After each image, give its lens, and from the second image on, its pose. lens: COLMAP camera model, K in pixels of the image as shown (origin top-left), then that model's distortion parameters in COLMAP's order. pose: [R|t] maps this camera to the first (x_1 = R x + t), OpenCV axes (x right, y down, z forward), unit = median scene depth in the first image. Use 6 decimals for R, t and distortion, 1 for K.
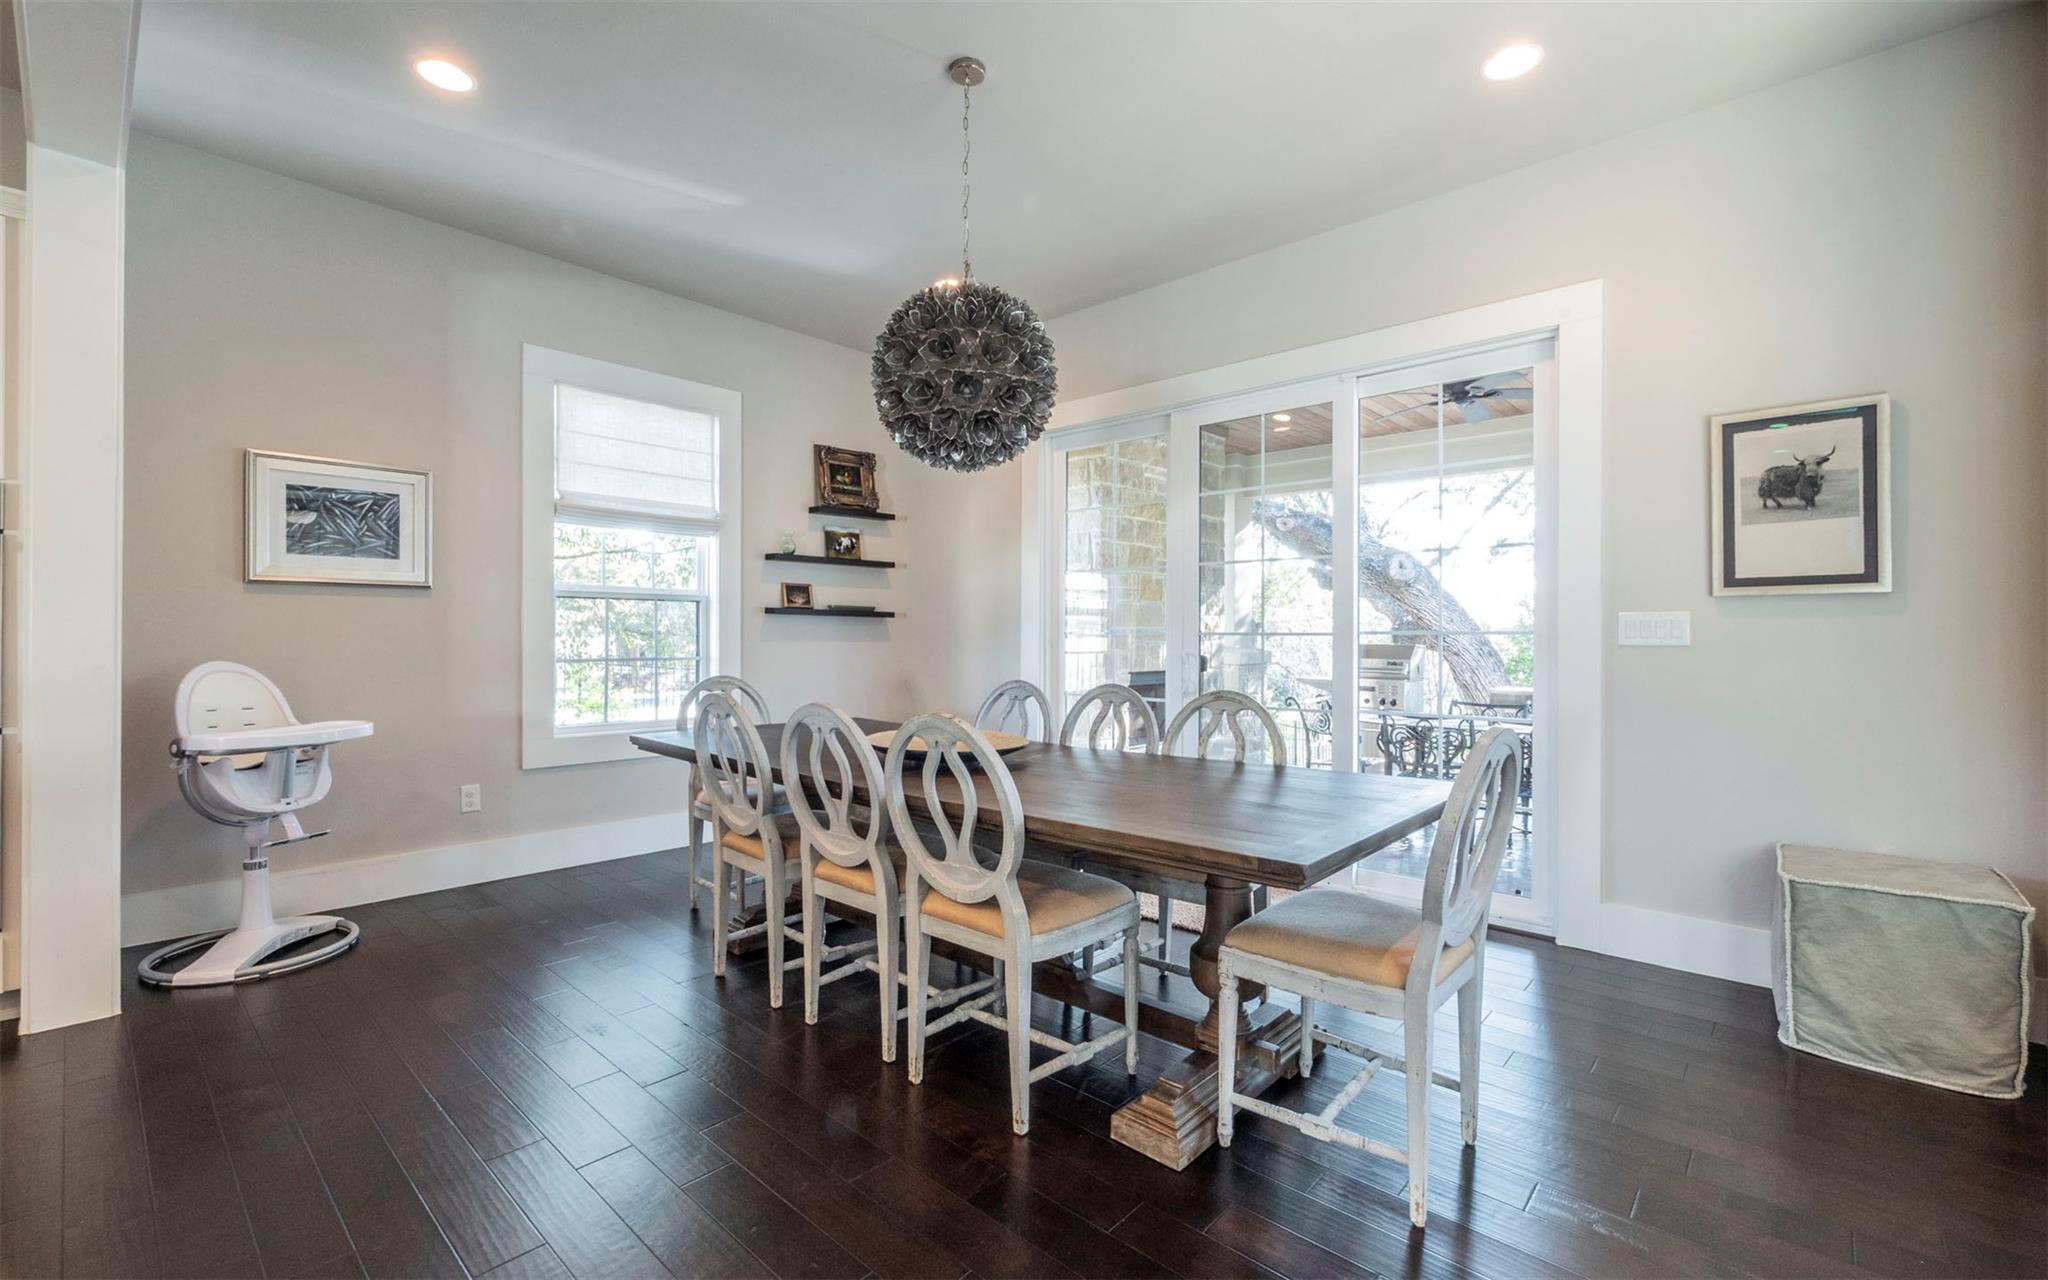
lens RADIAL K [[867.2, 0, 1024.0], [0, 867.2, 640.0], [0, 0, 1]] dist [-0.000654, -0.000096]
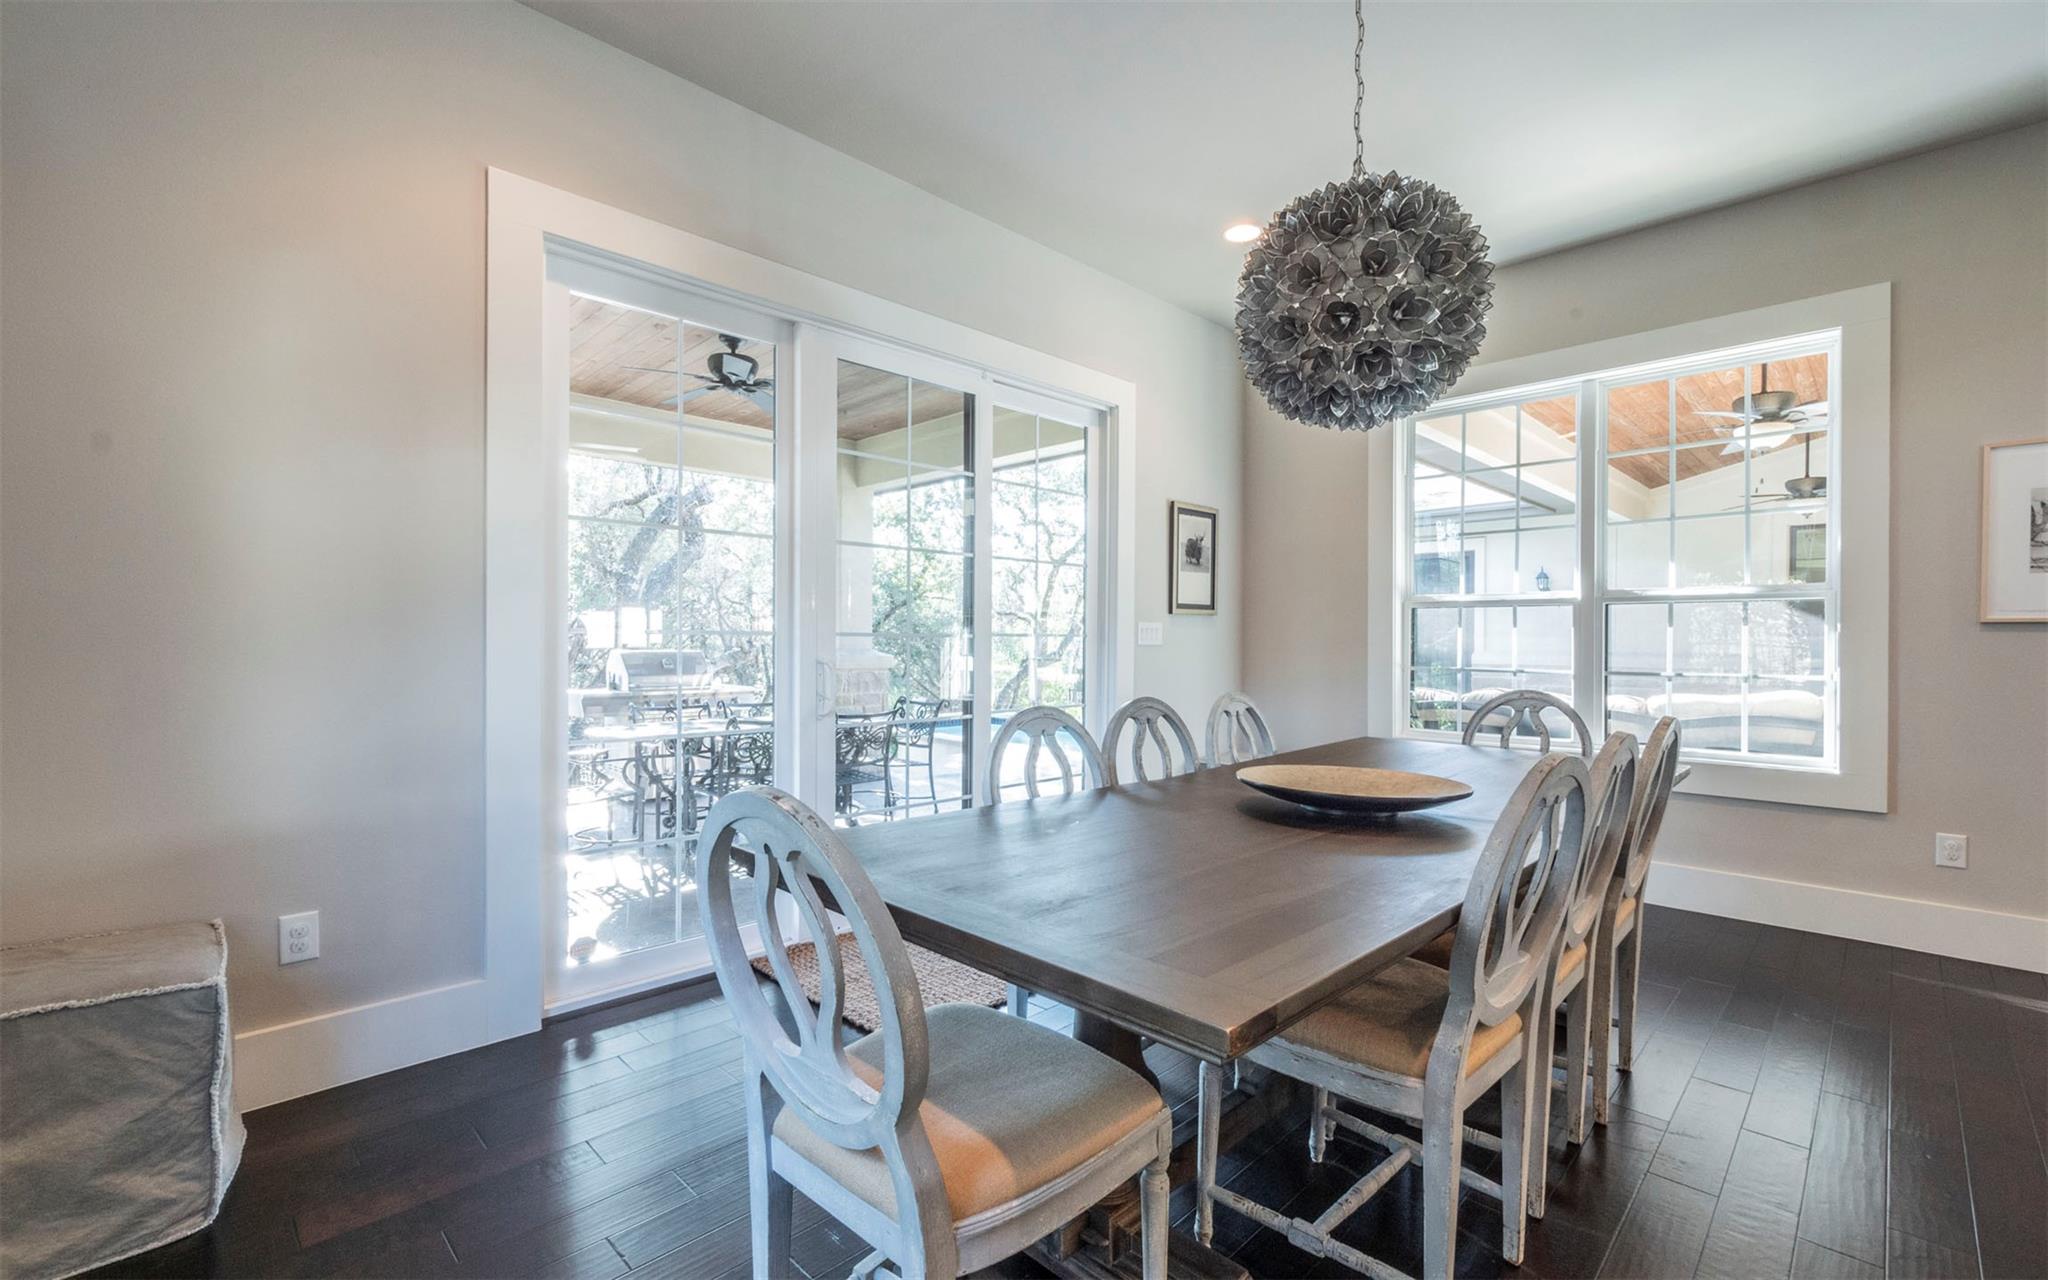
lens RADIAL K [[884.7, 0, 1029.0], [0, 884.7, 674.9], [0, 0, 1]] dist [-0.000915, 0.000015]
pose [[0.044050, -0.041278, 0.998176, -0.614033], [-0.000360, 0.999145, 0.041334, -0.004661], [-0.999029, -0.002180, 0.043997, 0.872243]]
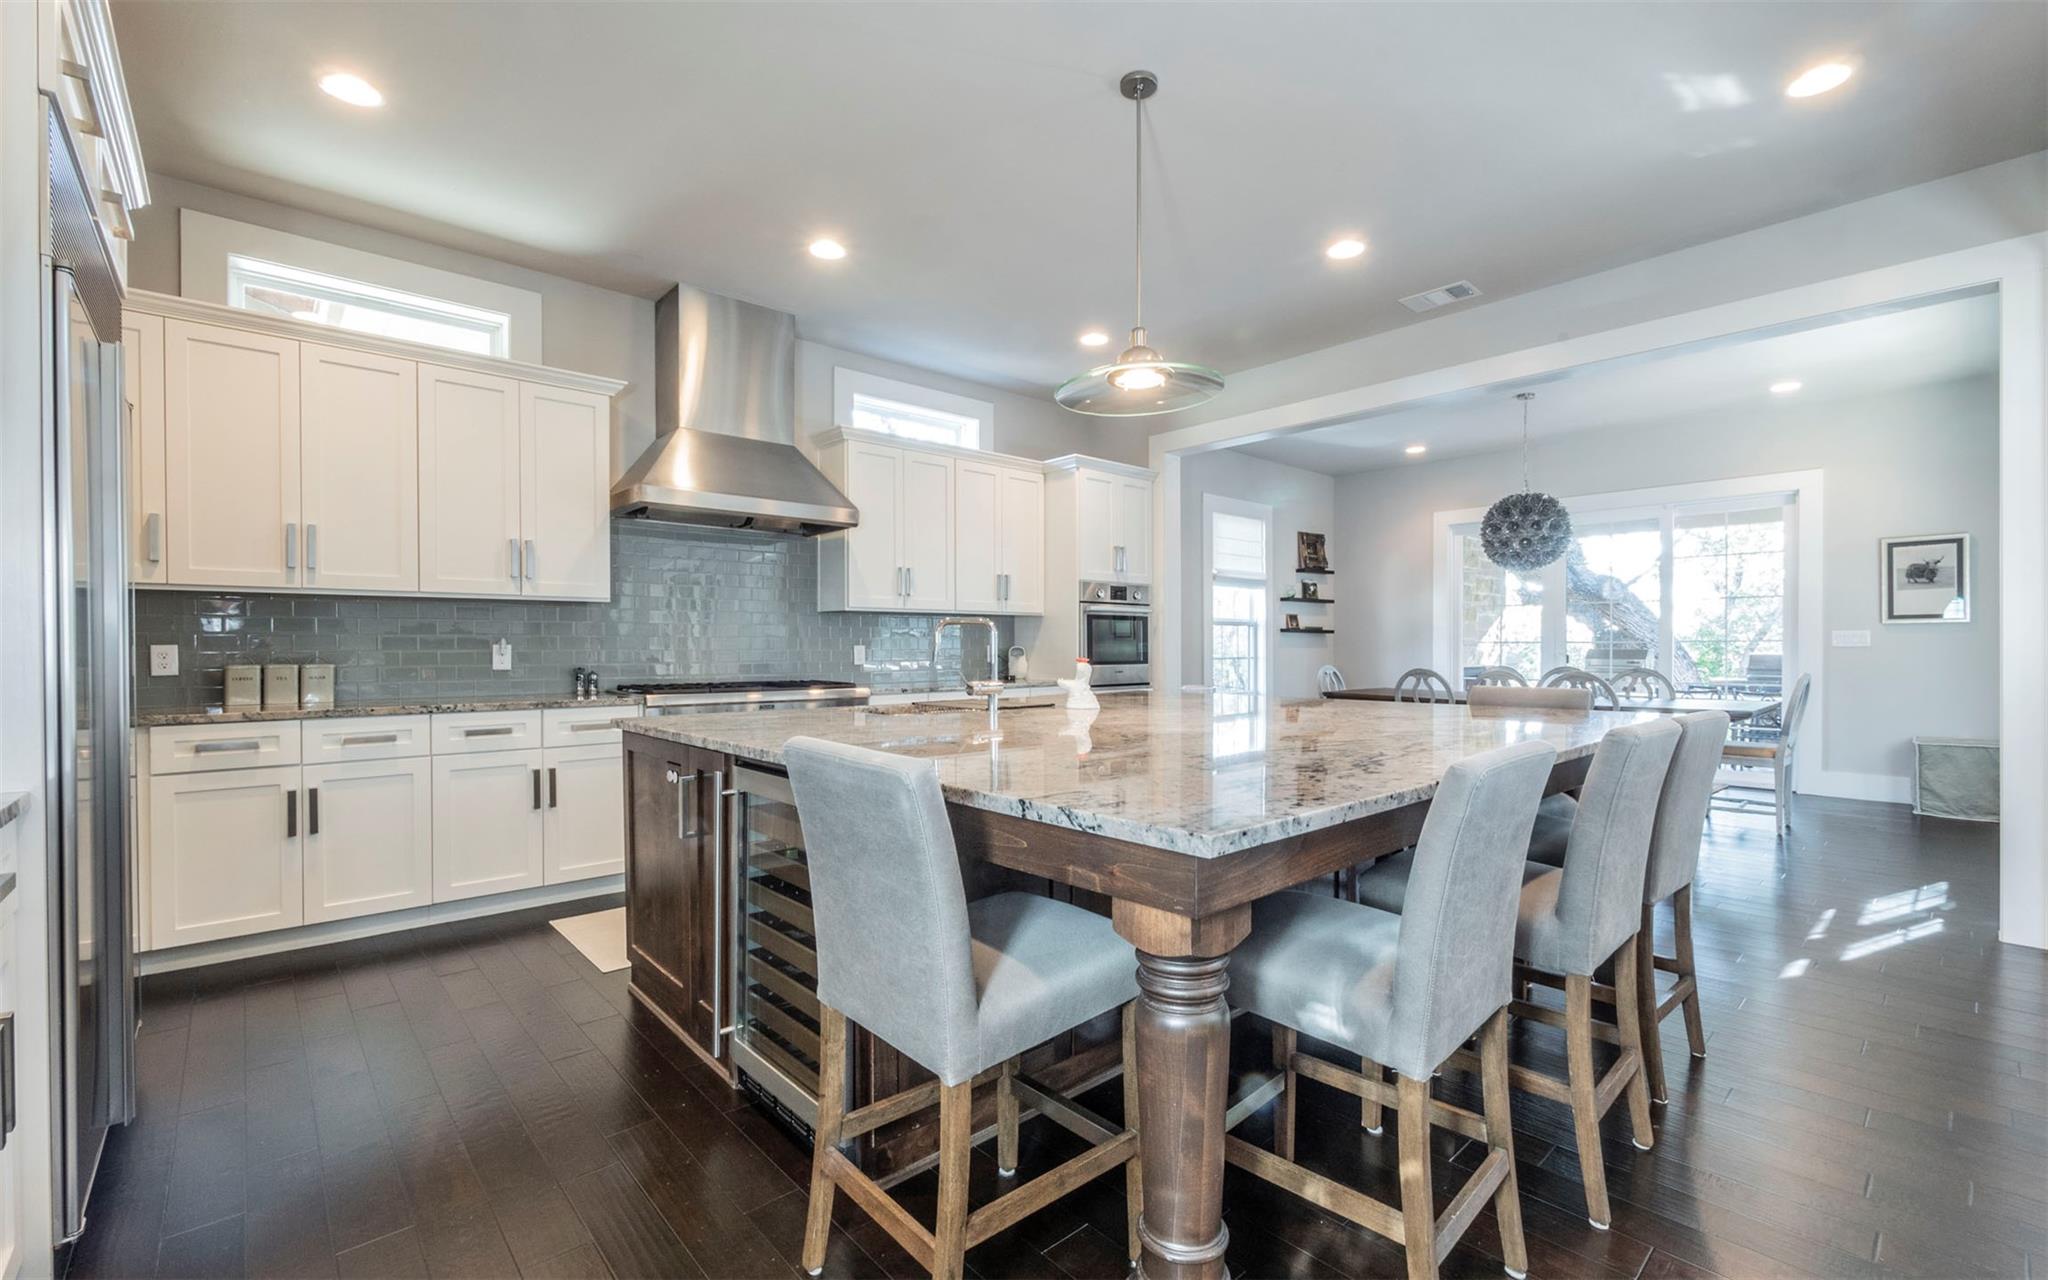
lens RADIAL K [[872.4, 0, 1020.4], [0, 872.4, 656.5], [0, 0, 1]] dist [0.000357, 0.000322]
pose [[0.994699, -0.003821, -0.102755, -0.800458], [0.004626, 0.999960, 0.007592, 0.003349], [0.102722, -0.008027, 0.994678, -0.991225]]
